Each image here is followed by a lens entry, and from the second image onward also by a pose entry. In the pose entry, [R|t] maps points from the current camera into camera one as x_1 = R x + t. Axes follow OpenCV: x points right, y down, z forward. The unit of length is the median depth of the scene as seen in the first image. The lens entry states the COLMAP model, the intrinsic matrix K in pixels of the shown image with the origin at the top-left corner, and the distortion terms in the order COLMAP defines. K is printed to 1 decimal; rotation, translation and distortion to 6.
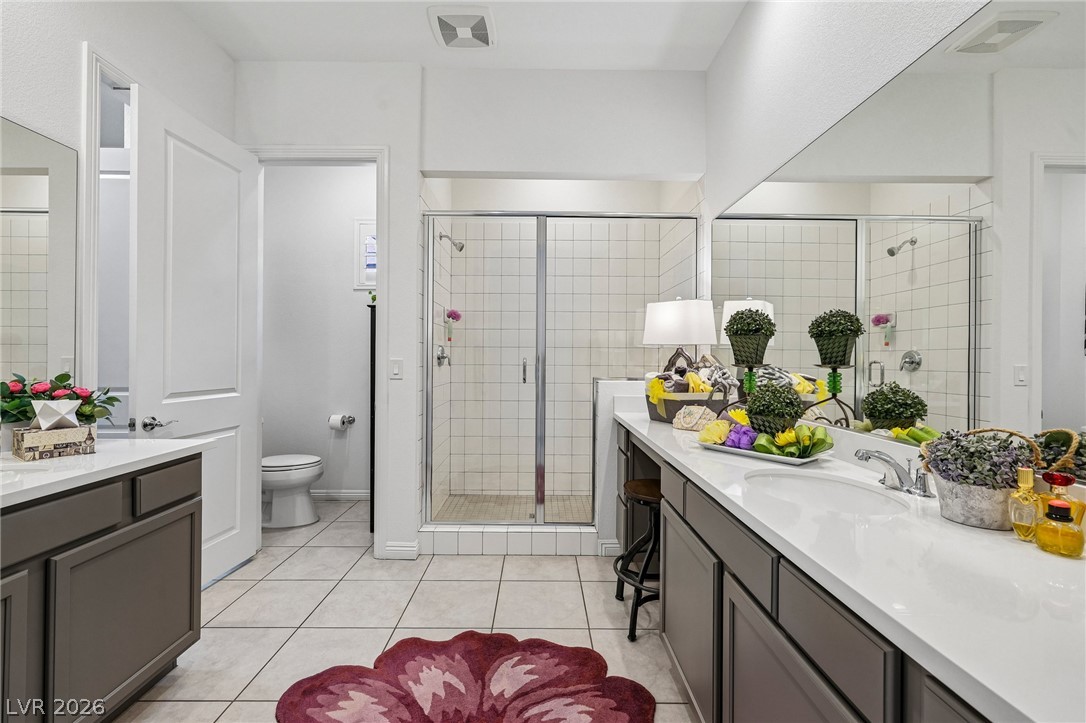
lens RADIAL K [[460.7, 0, 542.2], [0, 460.7, 359.2], [0, 0, 1]] dist [0.000523, 0.000013]
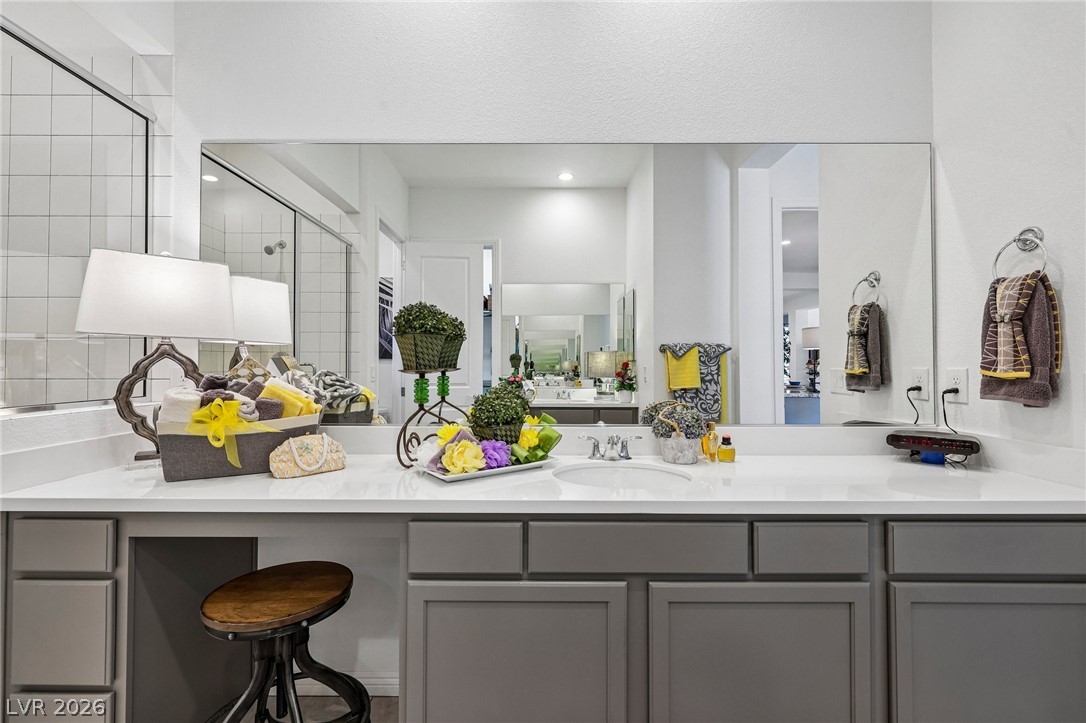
lens RADIAL K [[460.7, 0, 541.8], [0, 460.7, 357.6], [0, 0, 1]] dist [0.000523, 0.000013]
pose [[-0.001158, 0.005497, 0.999984, -0.305770], [0.000693, 0.999985, -0.005496, -0.004640], [-0.999999, 0.000687, -0.001162, 0.646368]]
